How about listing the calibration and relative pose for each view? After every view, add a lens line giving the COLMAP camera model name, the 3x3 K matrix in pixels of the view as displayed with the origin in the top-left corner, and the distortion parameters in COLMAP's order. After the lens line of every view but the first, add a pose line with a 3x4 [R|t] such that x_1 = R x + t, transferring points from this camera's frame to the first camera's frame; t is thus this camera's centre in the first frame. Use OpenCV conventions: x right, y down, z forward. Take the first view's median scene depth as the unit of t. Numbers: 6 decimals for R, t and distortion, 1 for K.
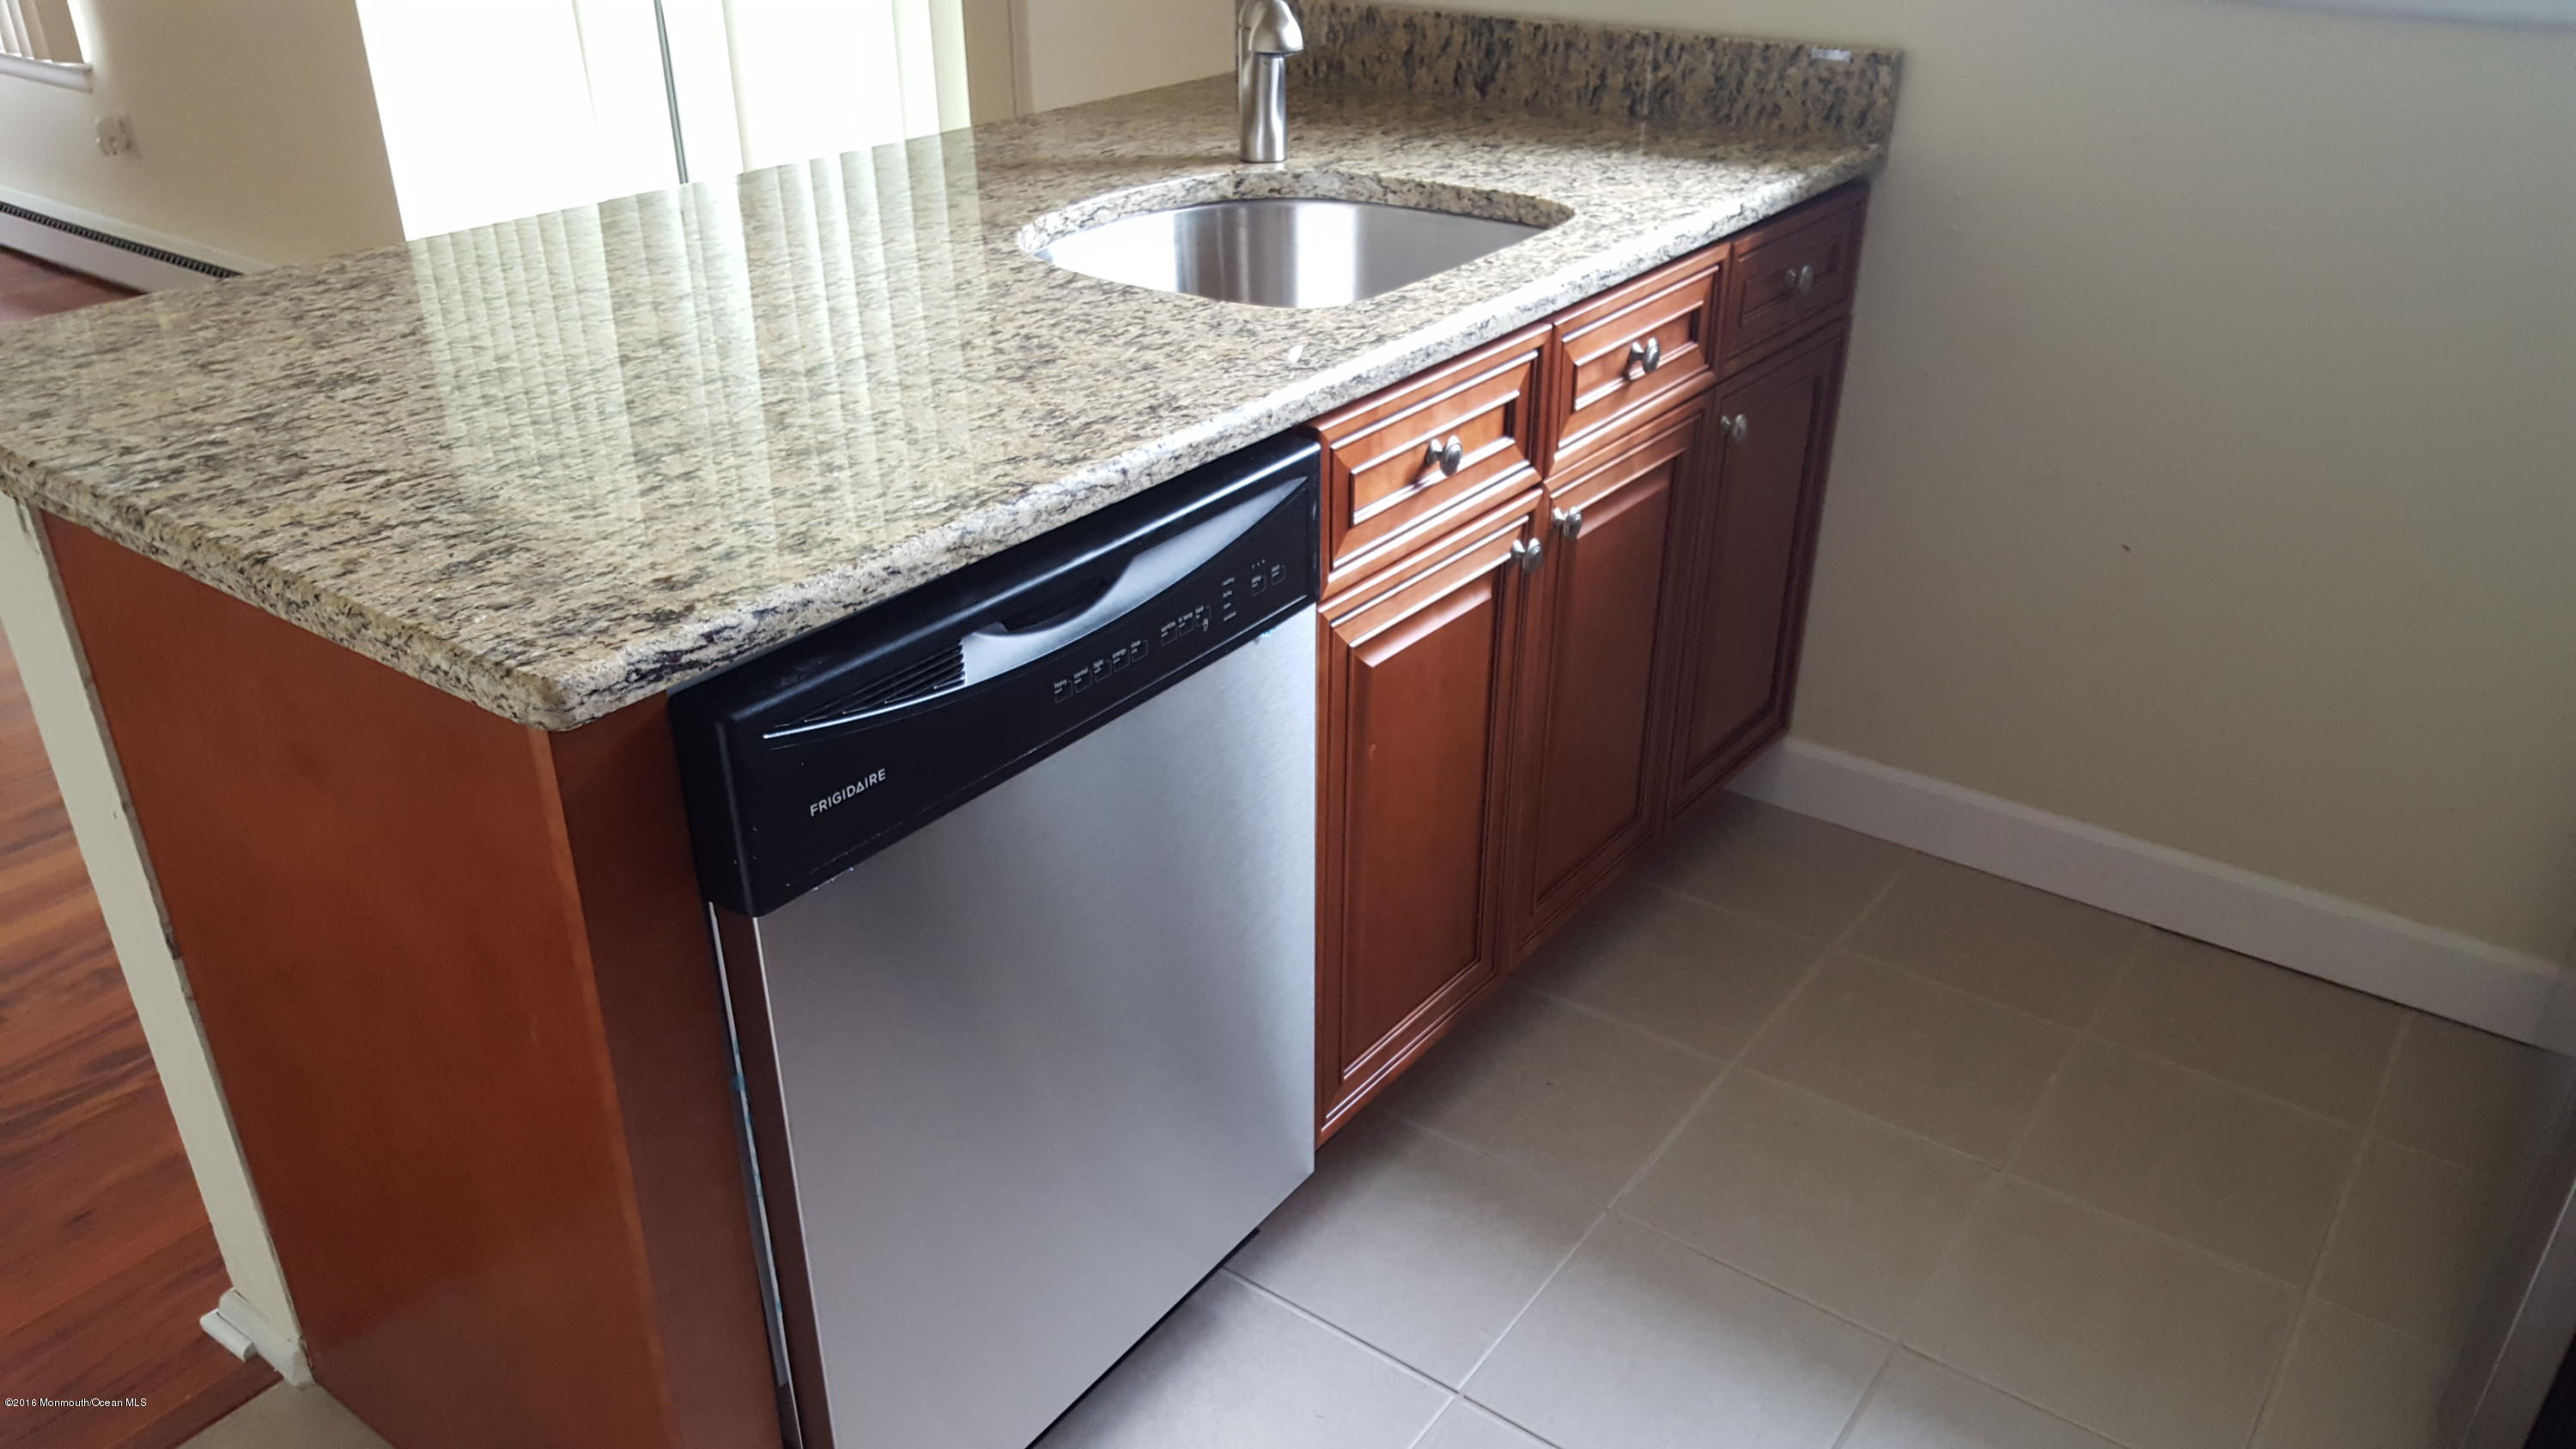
lens RADIAL K [[1896.3, 0, 1291.4], [0, 1896.3, 729.1], [0, 0, 1]] dist [-0.002414, -0.025843]
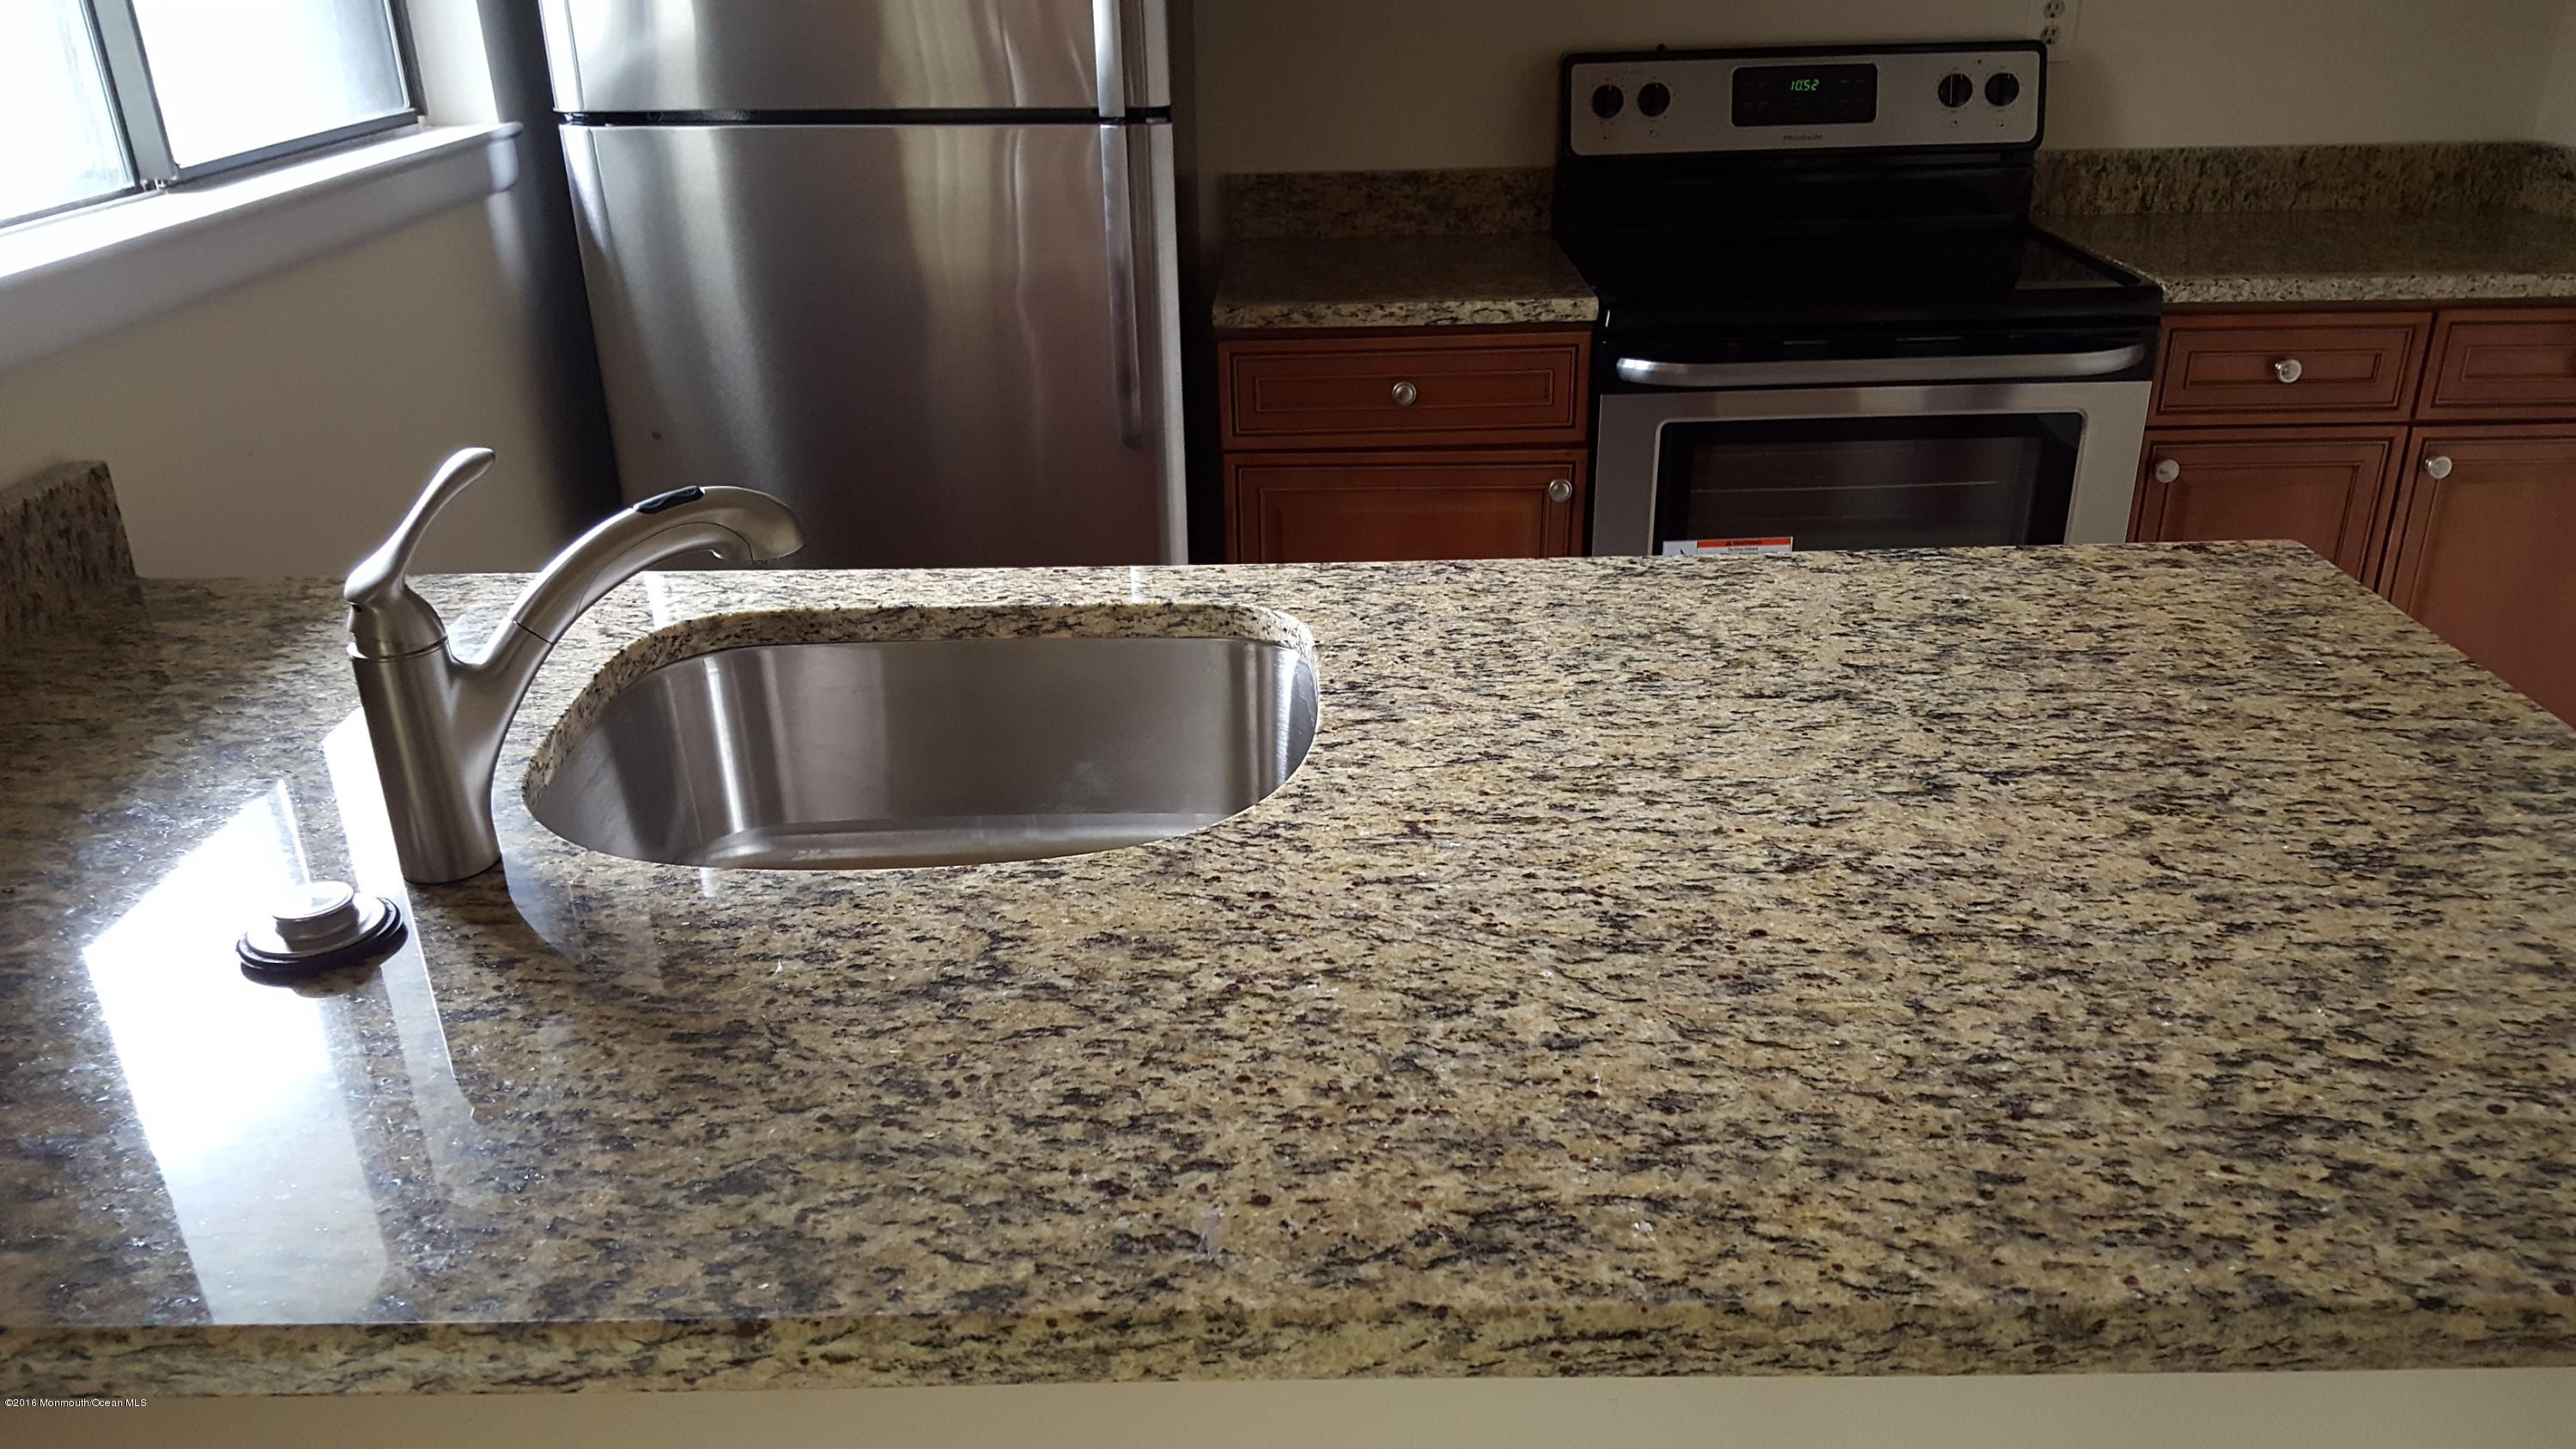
lens RADIAL K [[1896.3, 0, 1280.5], [0, 1896.3, 837.7], [0, 0, 1]] dist [-0.002414, -0.025843]
pose [[-0.569530, -0.362989, 0.737479, -0.854648], [0.403655, 0.658059, 0.635627, -0.887445], [-0.716030, 0.659695, -0.228262, 1.557923]]
